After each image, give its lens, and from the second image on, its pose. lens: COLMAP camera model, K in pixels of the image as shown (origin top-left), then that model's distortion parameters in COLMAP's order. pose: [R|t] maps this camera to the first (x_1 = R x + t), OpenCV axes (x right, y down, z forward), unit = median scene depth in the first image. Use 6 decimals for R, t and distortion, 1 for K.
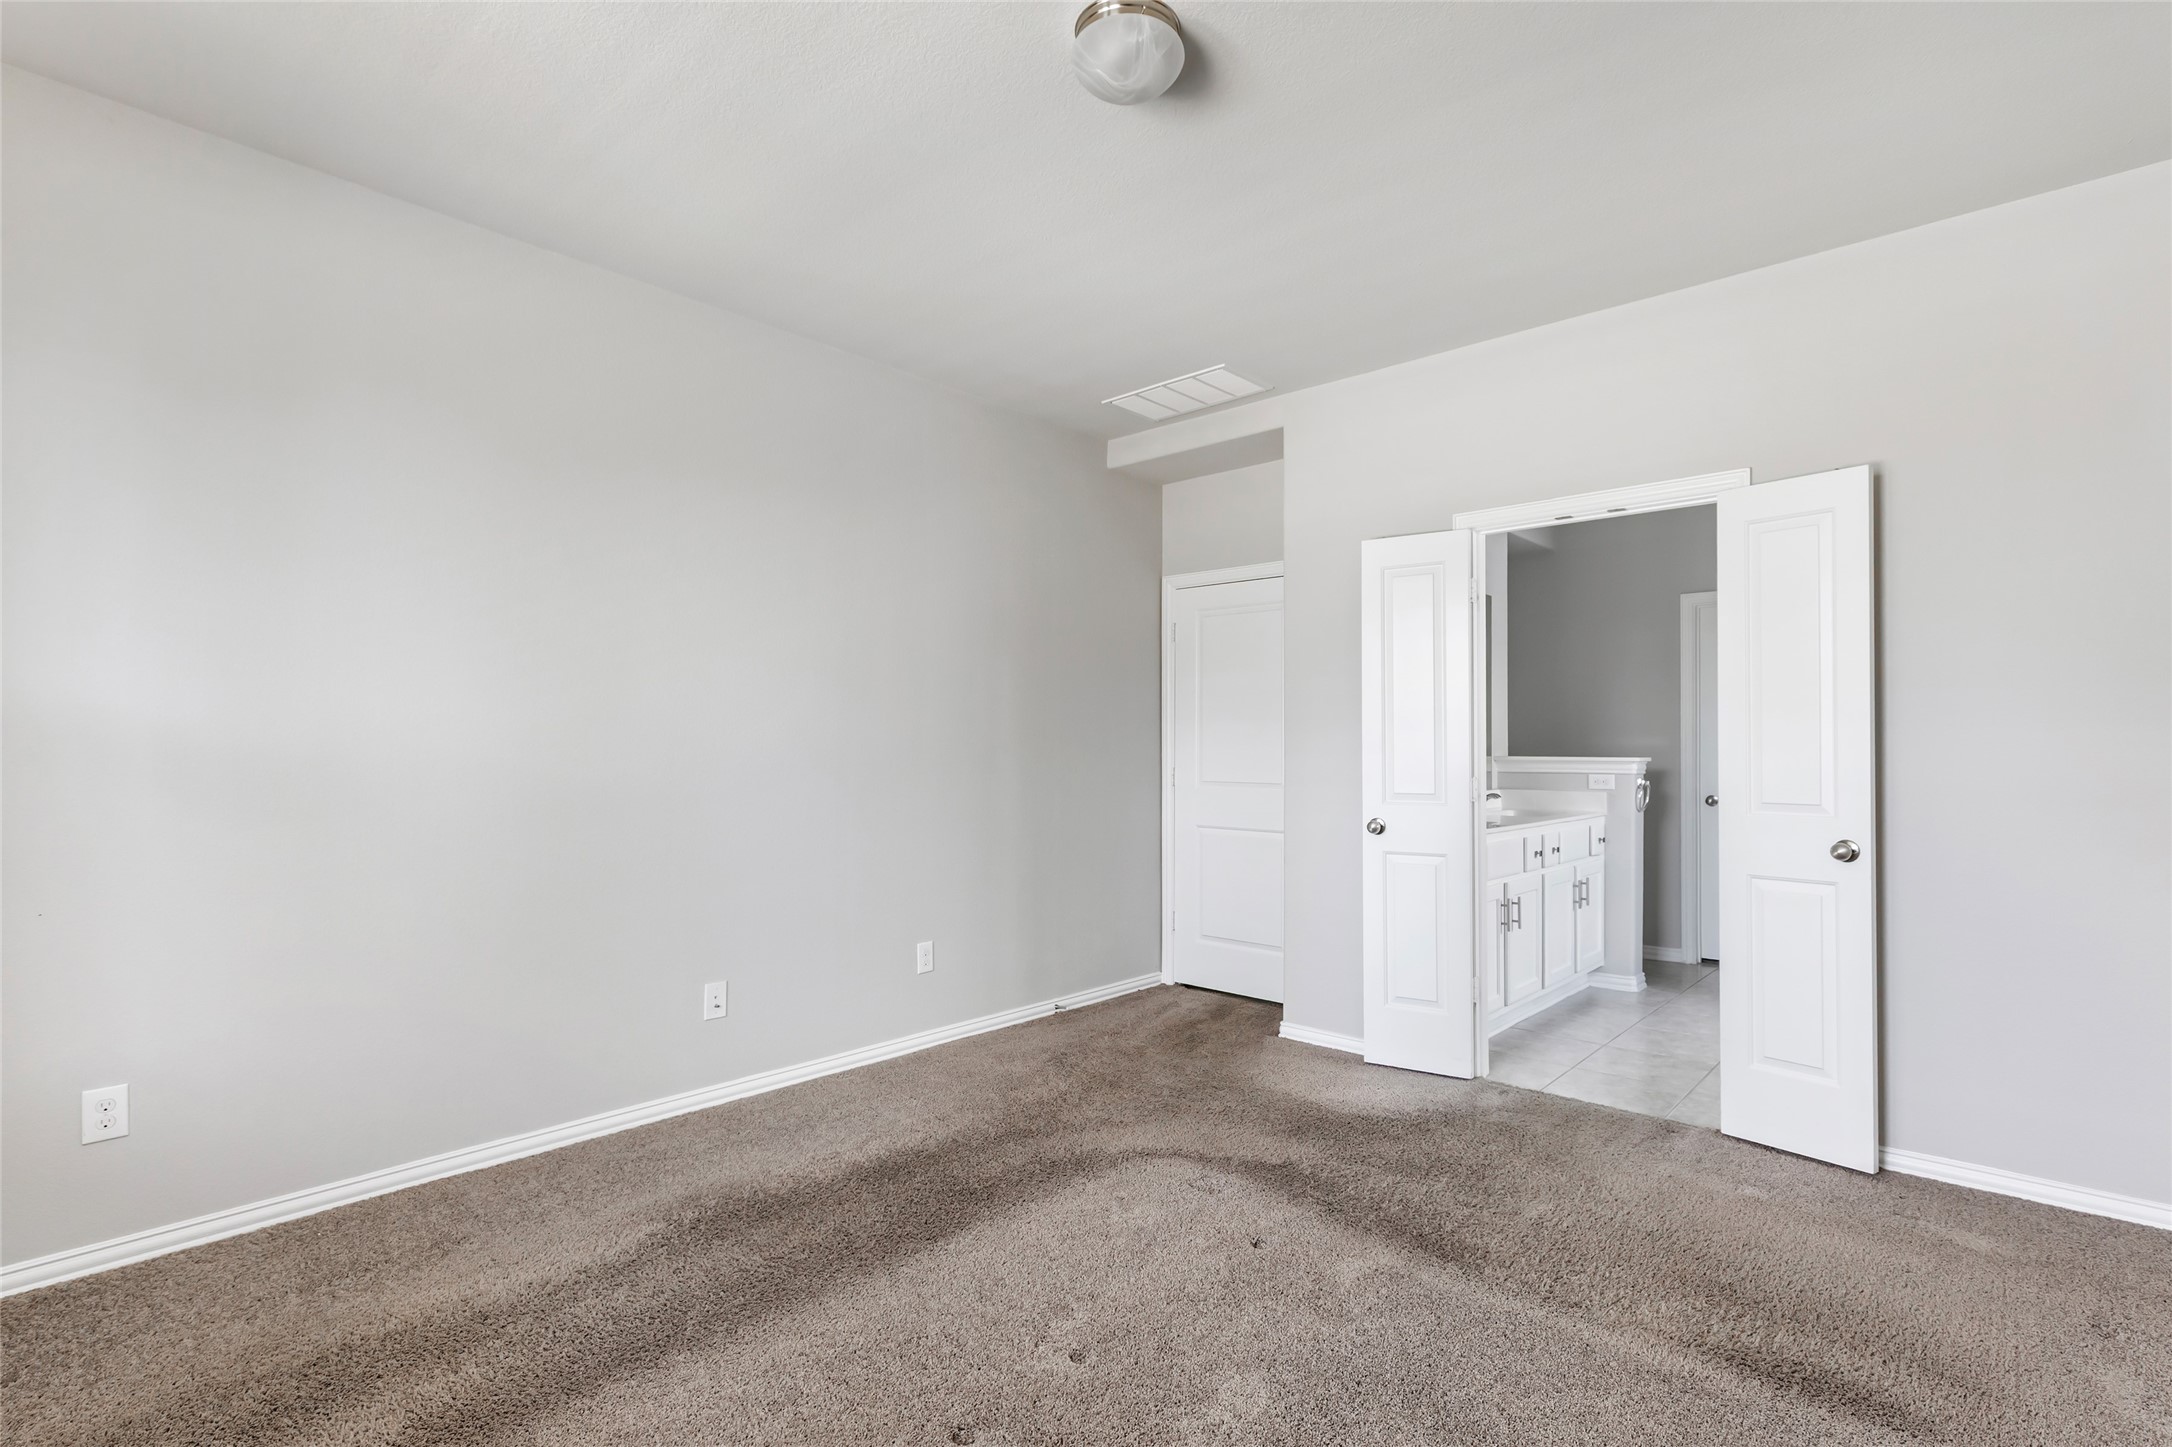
lens RADIAL K [[1016.3, 0, 1104.4], [0, 1016.3, 729.7], [0, 0, 1]] dist [0.001333, 0.000080]
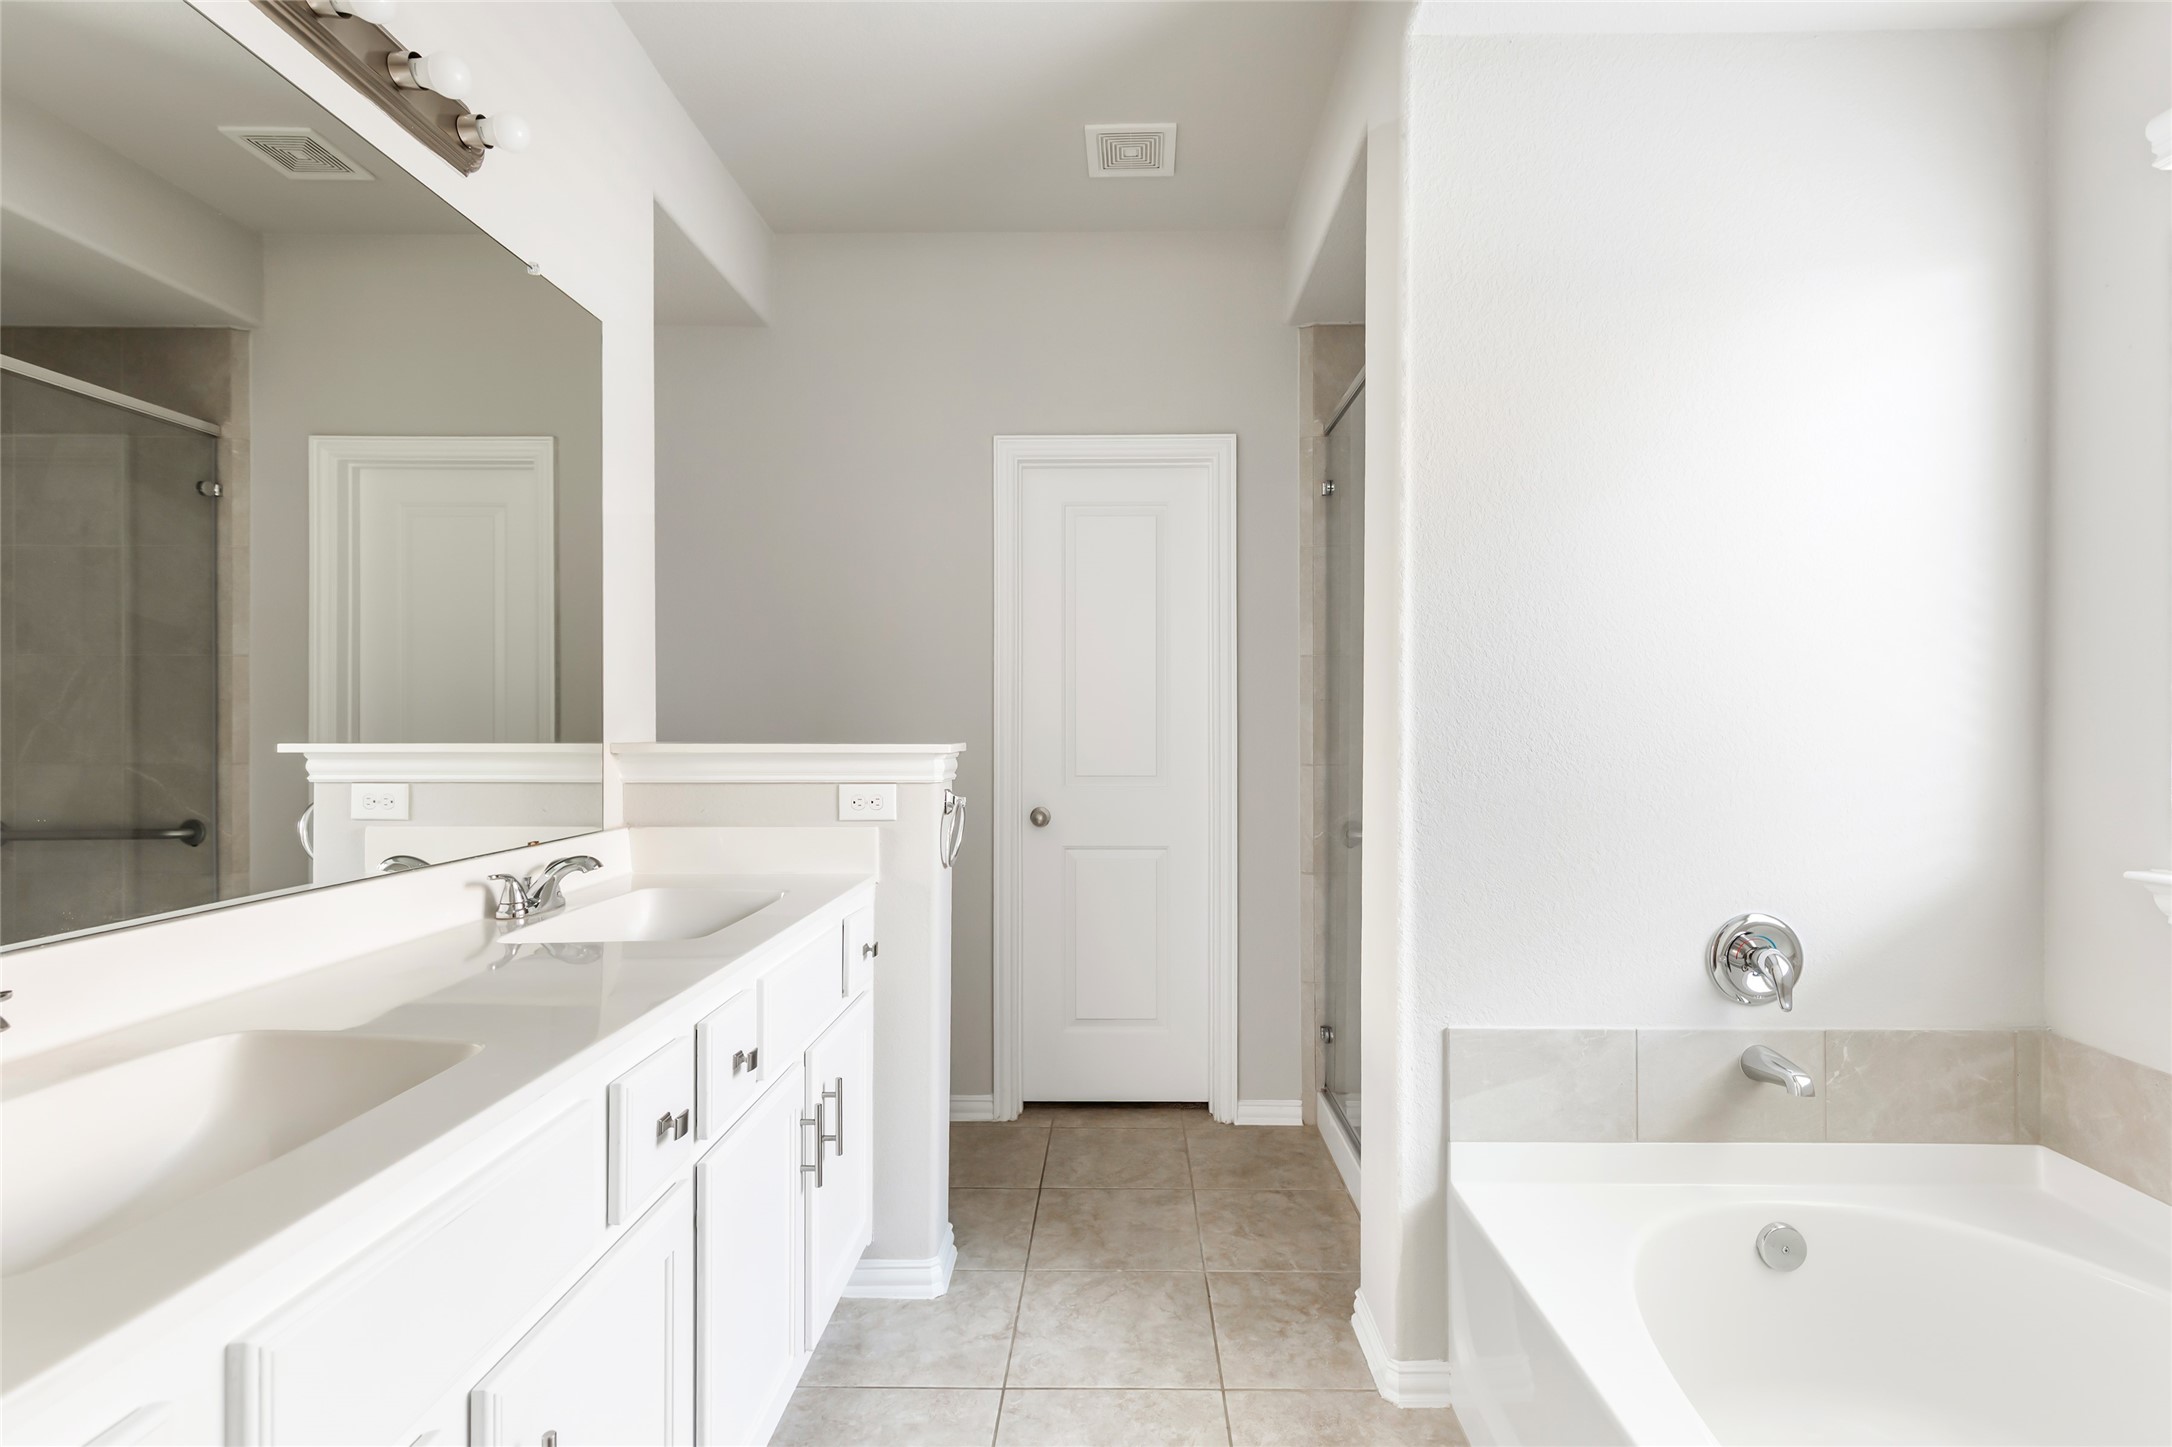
lens RADIAL K [[1016.3, 0, 1084.6], [0, 1016.3, 726.6], [0, 0, 1]] dist [0.001333, 0.000080]
pose [[0.765274, -0.004566, 0.643689, 0.294167], [0.000843, 0.999981, 0.006092, 0.018803], [-0.643704, -0.004120, 0.765263, 0.634099]]
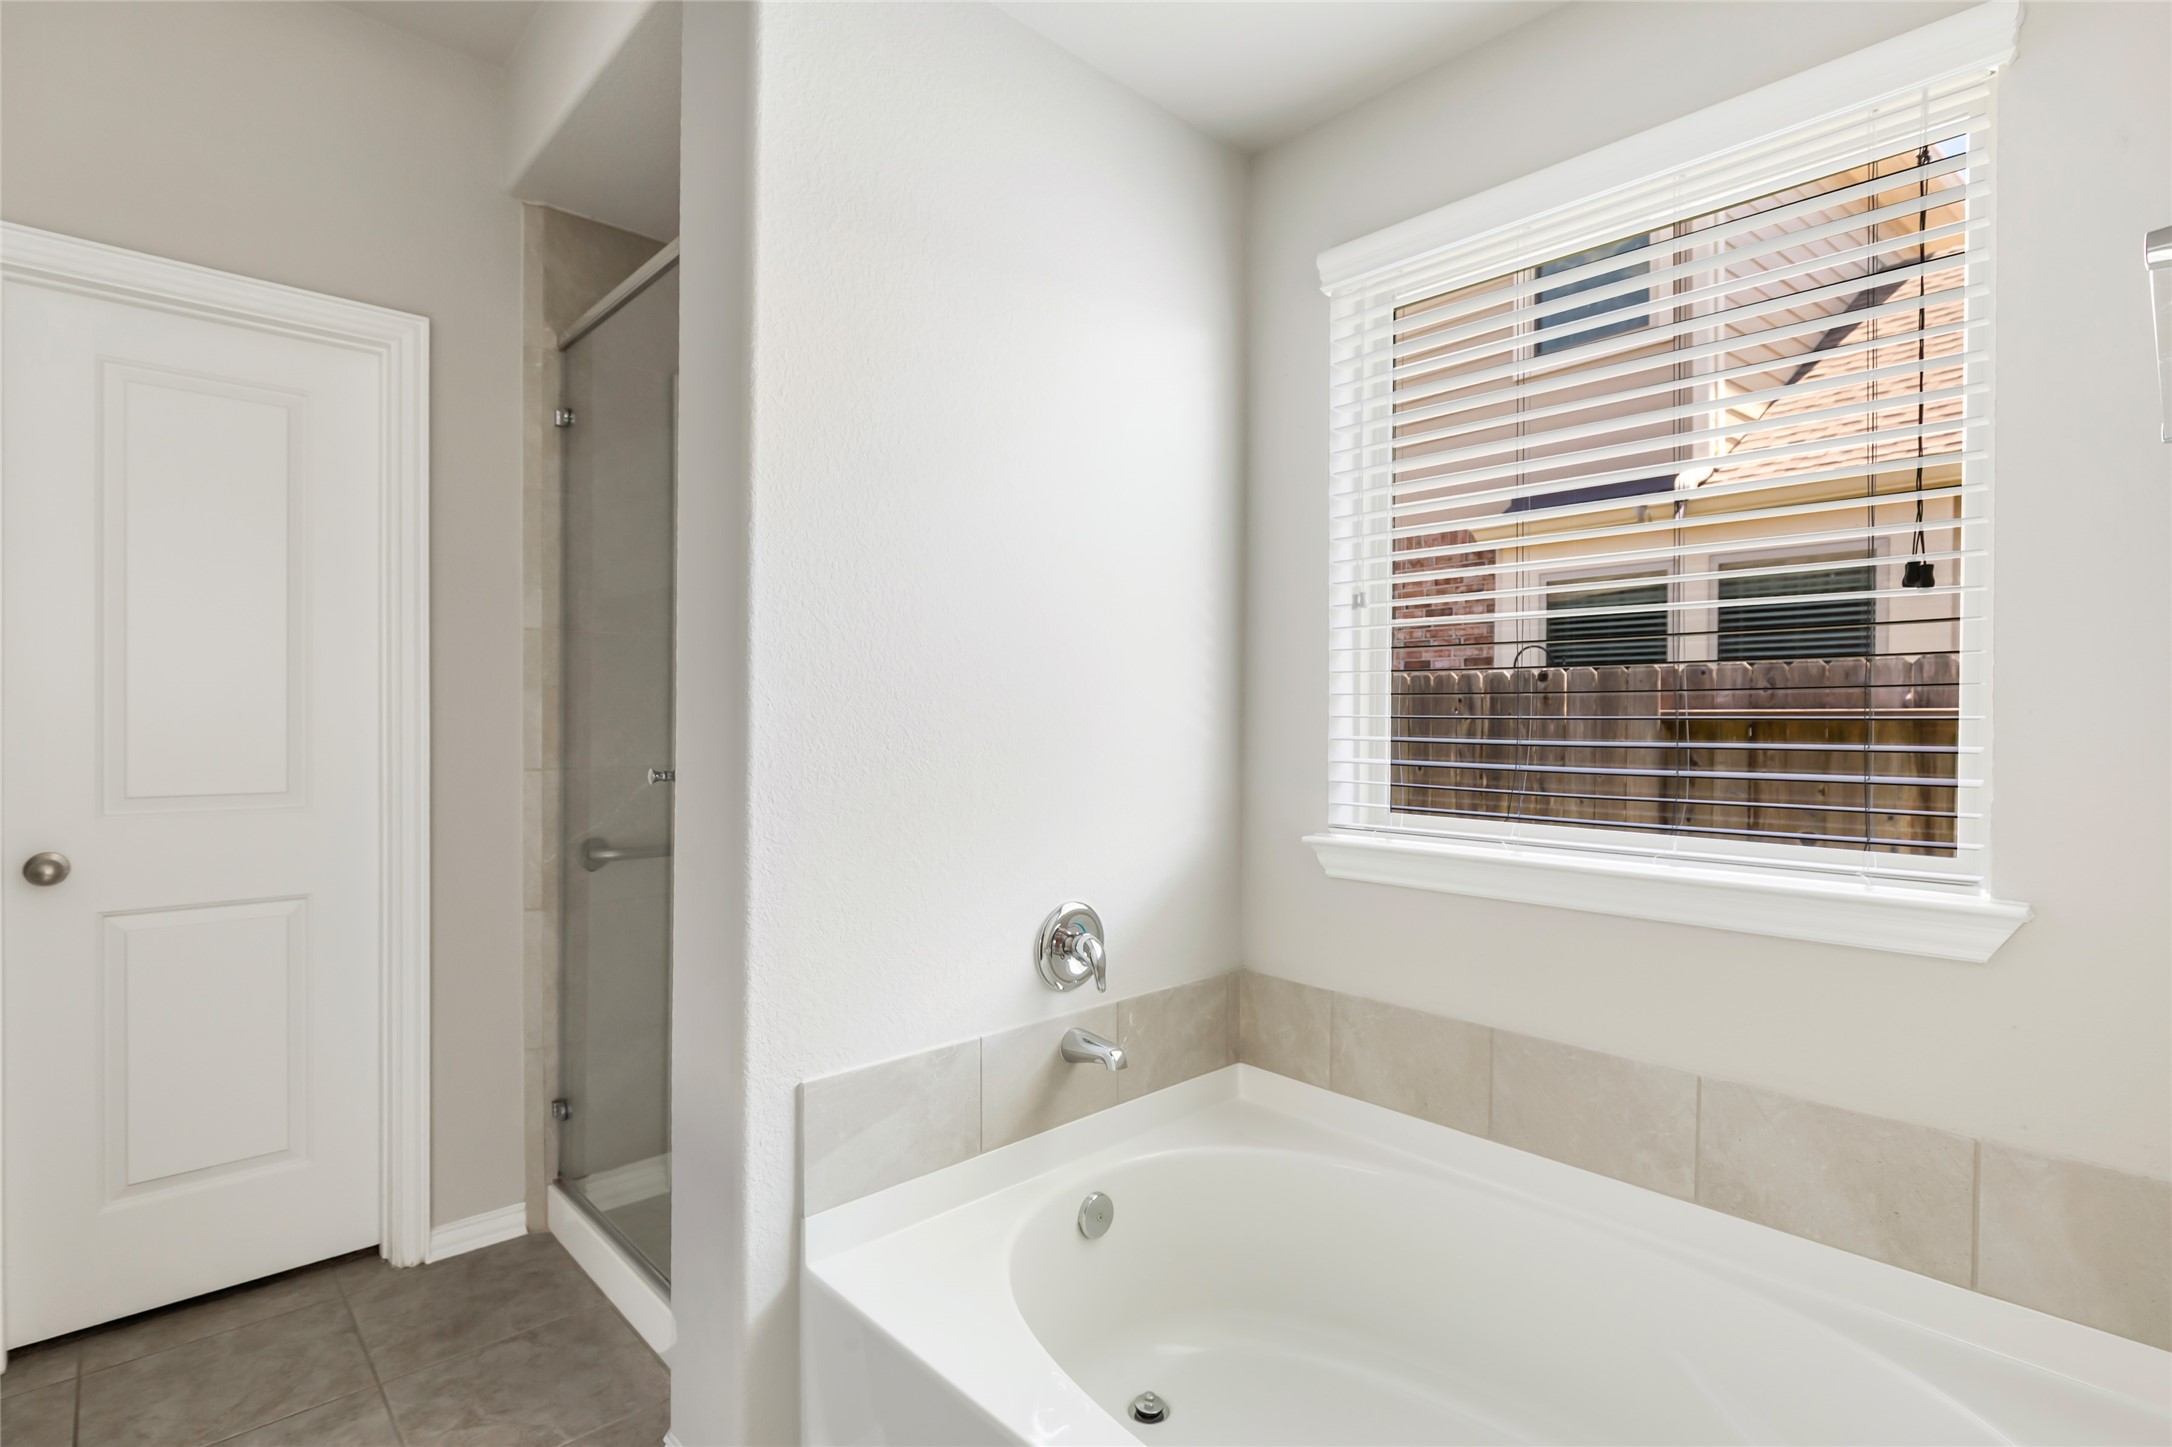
lens RADIAL K [[1063.8, 0, 1106.7], [0, 1063.8, 724.2], [0, 0, 1]] dist [-0.010484, 0.002876]
pose [[0.080821, -0.007994, 0.996697, 0.316485], [-0.006530, 0.999942, 0.008550, 0.018547], [-0.996707, -0.007199, 0.080765, 0.703776]]
